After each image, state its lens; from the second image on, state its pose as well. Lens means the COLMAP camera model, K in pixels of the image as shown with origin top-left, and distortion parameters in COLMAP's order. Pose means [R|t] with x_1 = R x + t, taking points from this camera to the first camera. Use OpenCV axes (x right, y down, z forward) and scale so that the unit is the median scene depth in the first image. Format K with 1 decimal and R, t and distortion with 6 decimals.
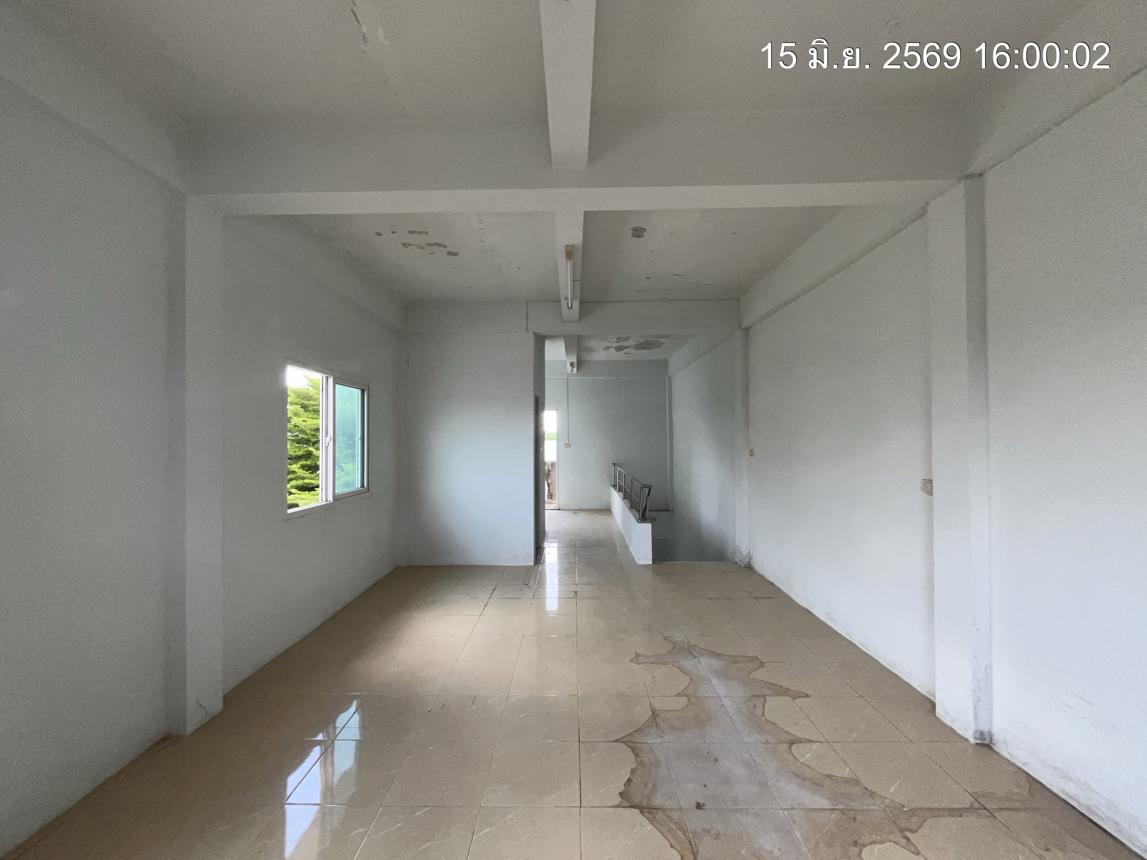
lens RADIAL K [[457.1, 0, 573.5], [0, 457.1, 430.0], [0, 0, 1]] dist [-0.000589, -0.000080]
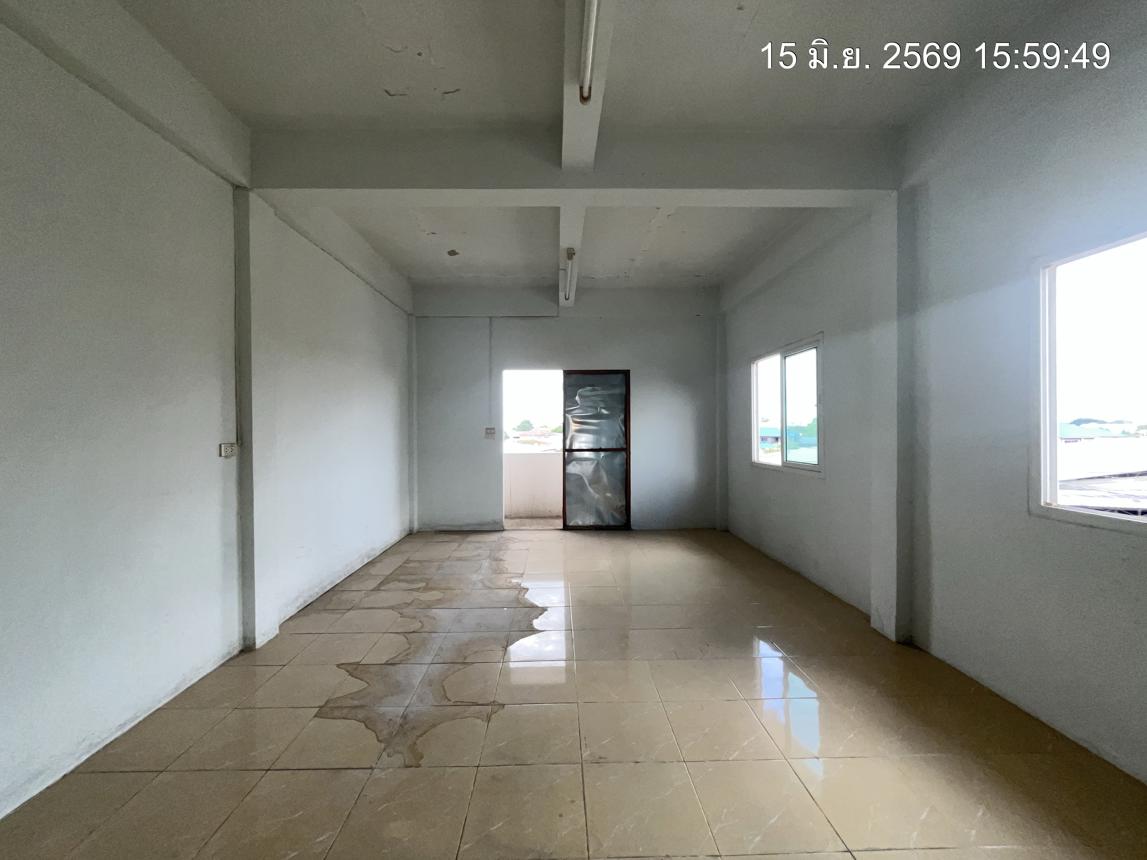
lens RADIAL K [[457.1, 0, 573.5], [0, 457.1, 430.0], [0, 0, 1]] dist [-0.000589, -0.000080]
pose [[-0.999261, 0.010284, -0.037025, 0.044957], [0.010760, 0.999862, -0.012669, 0.100928], [0.036889, -0.013058, -0.999234, 2.077323]]
